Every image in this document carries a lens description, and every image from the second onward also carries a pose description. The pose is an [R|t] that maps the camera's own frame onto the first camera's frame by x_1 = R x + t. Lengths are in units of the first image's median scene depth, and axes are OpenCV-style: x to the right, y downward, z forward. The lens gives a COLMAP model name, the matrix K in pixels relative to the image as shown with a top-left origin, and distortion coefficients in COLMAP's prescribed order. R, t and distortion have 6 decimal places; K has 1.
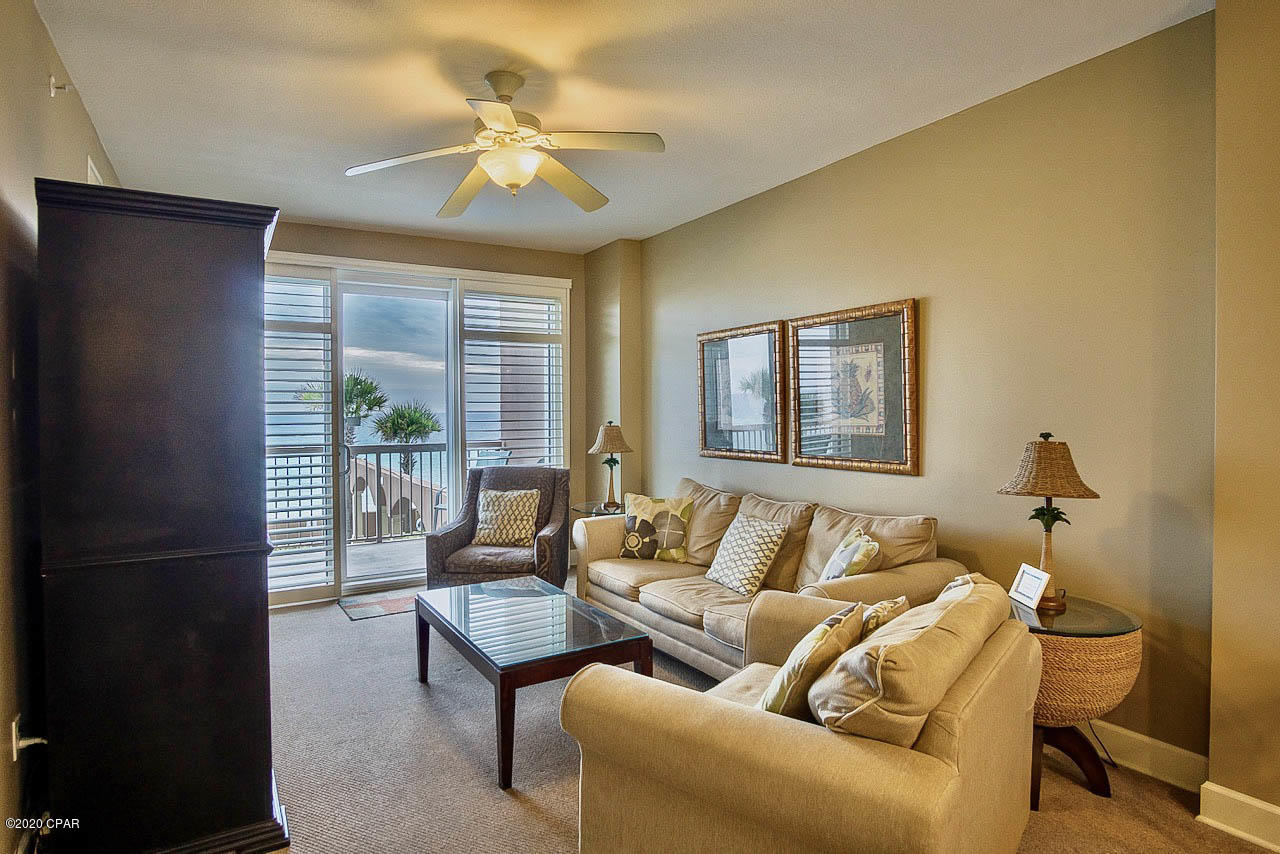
lens RADIAL K [[693.0, 0, 636.5], [0, 693.0, 418.6], [0, 0, 1]] dist [-0.025686, 0.009247]
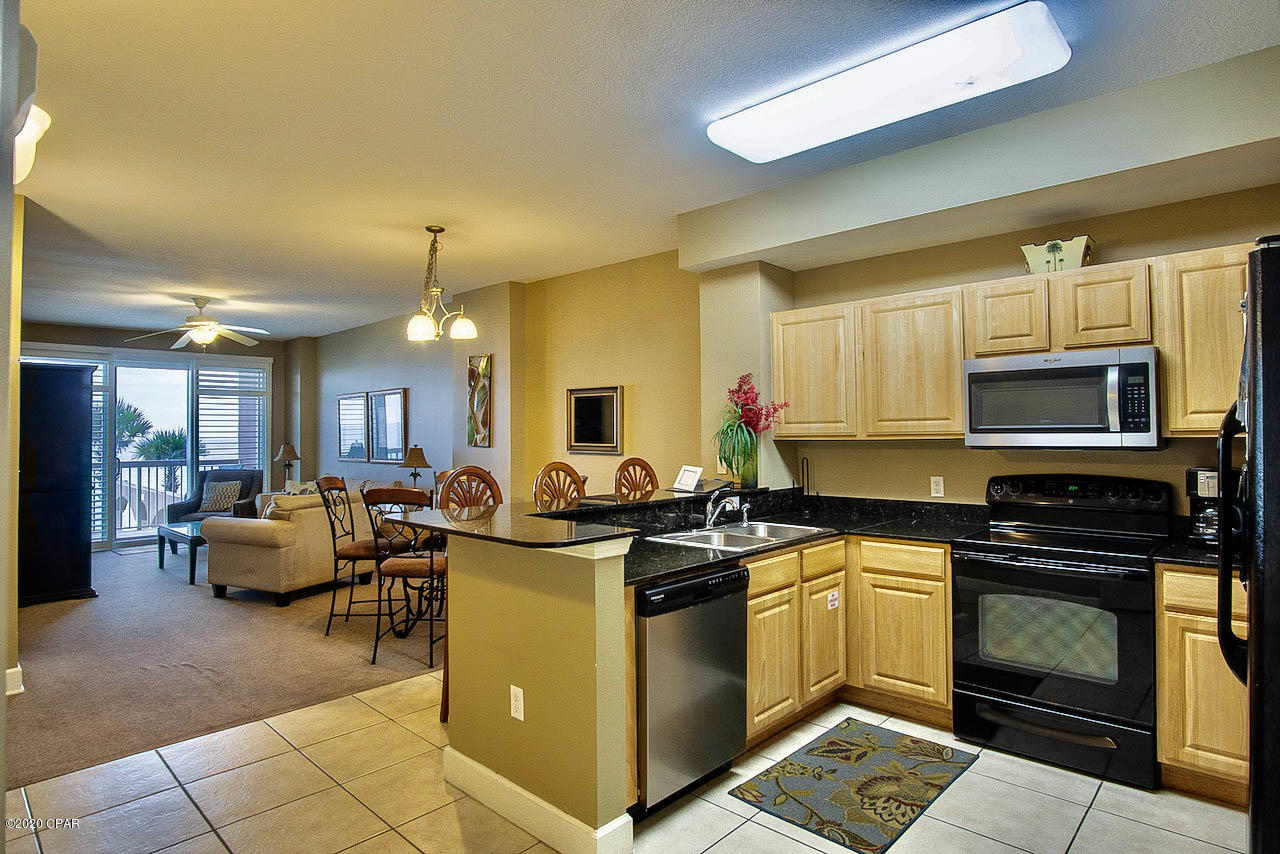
lens RADIAL K [[693.0, 0, 636.5], [0, 693.0, 418.6], [0, 0, 1]] dist [-0.025686, 0.009247]
pose [[0.964546, 0.003146, 0.263898, 0.364153], [0.006277, 0.999373, -0.034855, 0.009089], [-0.263842, 0.035276, 0.963921, -0.958493]]
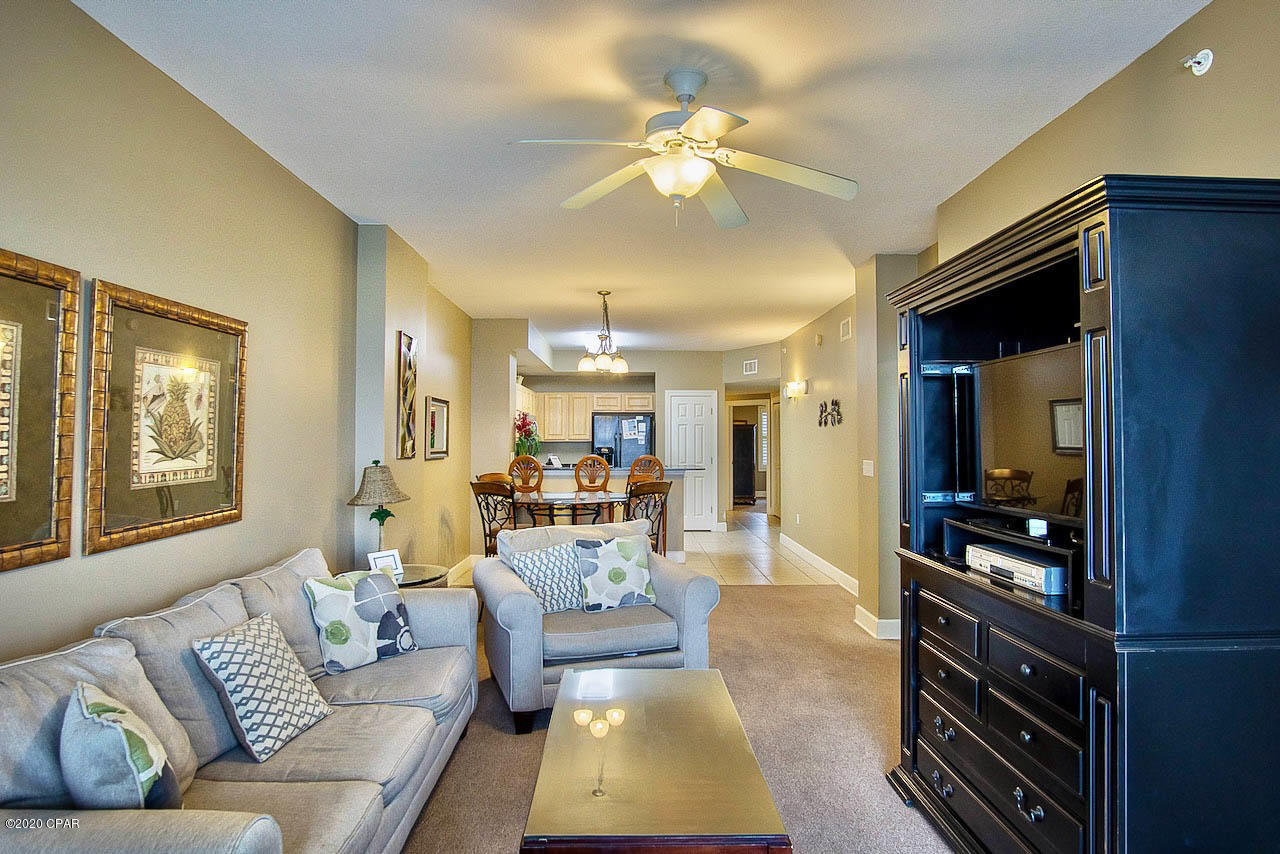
lens RADIAL K [[693.0, 0, 636.5], [0, 693.0, 418.6], [0, 0, 1]] dist [-0.025686, 0.009247]
pose [[-0.868248, 0.014181, 0.495928, -0.310901], [0.005750, 0.999812, -0.018522, -0.018820], [-0.496098, -0.013230, -0.868166, 0.978165]]
